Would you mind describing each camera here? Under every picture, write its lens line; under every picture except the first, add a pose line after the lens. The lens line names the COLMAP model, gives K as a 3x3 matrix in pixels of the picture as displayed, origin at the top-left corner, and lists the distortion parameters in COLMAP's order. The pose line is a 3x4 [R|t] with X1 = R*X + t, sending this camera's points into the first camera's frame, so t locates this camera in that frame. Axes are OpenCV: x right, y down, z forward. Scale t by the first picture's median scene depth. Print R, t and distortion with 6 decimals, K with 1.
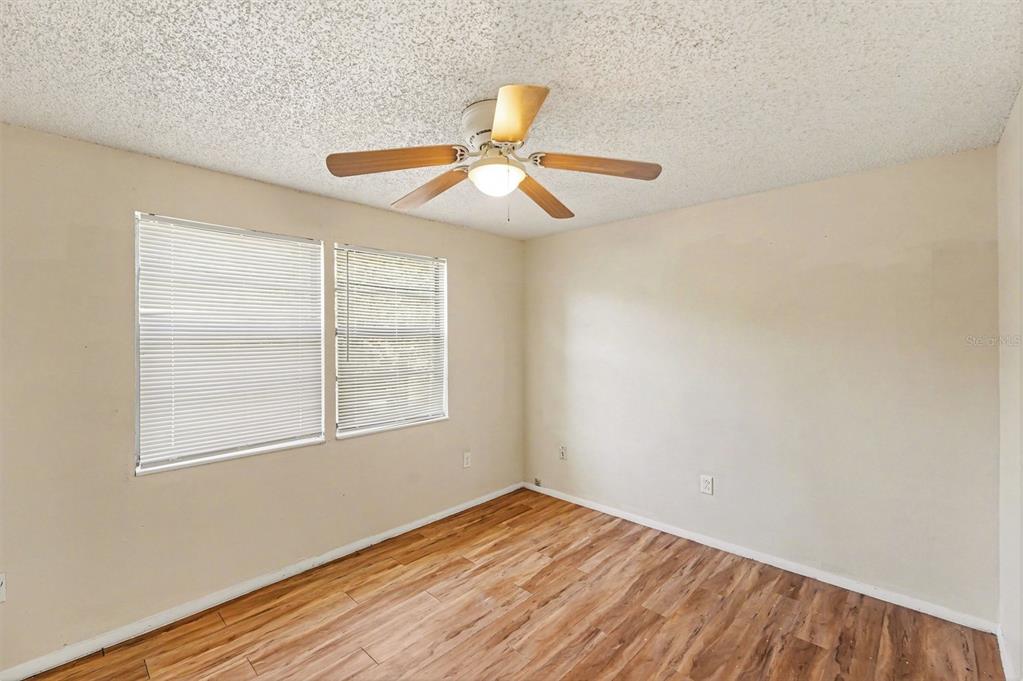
lens RADIAL K [[416.5, 0, 507.1], [0, 416.5, 336.1], [0, 0, 1]] dist [-0.003588, -0.000382]
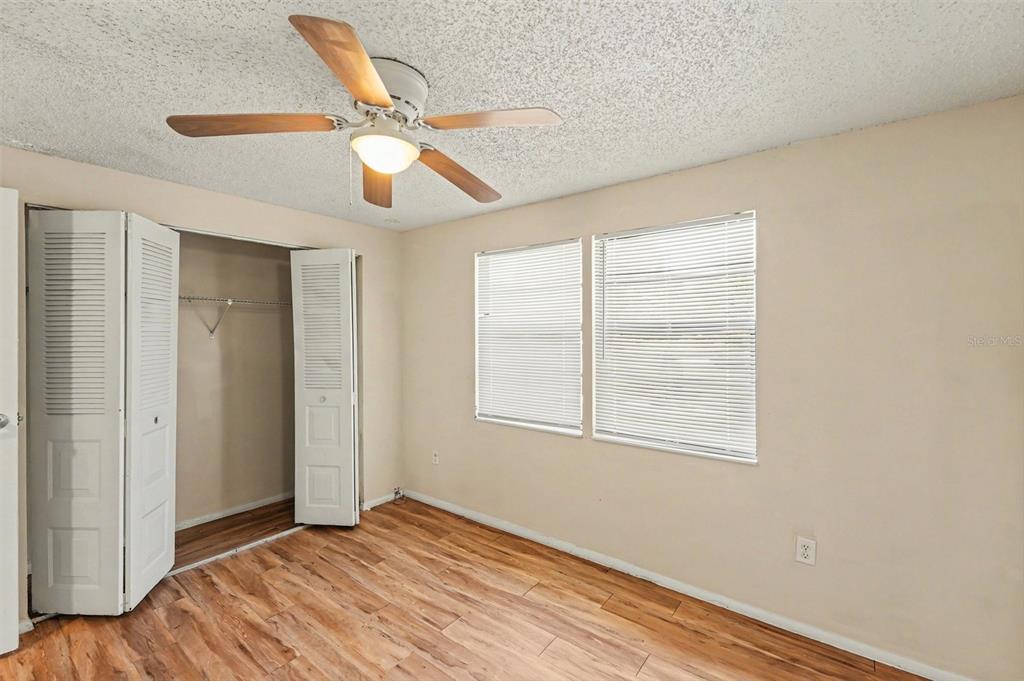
lens RADIAL K [[421.2, 0, 540.3], [0, 421.2, 342.5], [0, 0, 1]] dist [-0.000732, -0.000126]
pose [[0.162105, 0.010019, -0.986723, 0.583955], [-0.011521, 0.999900, 0.008260, 0.019550], [0.986706, 0.010029, 0.162204, 0.781328]]
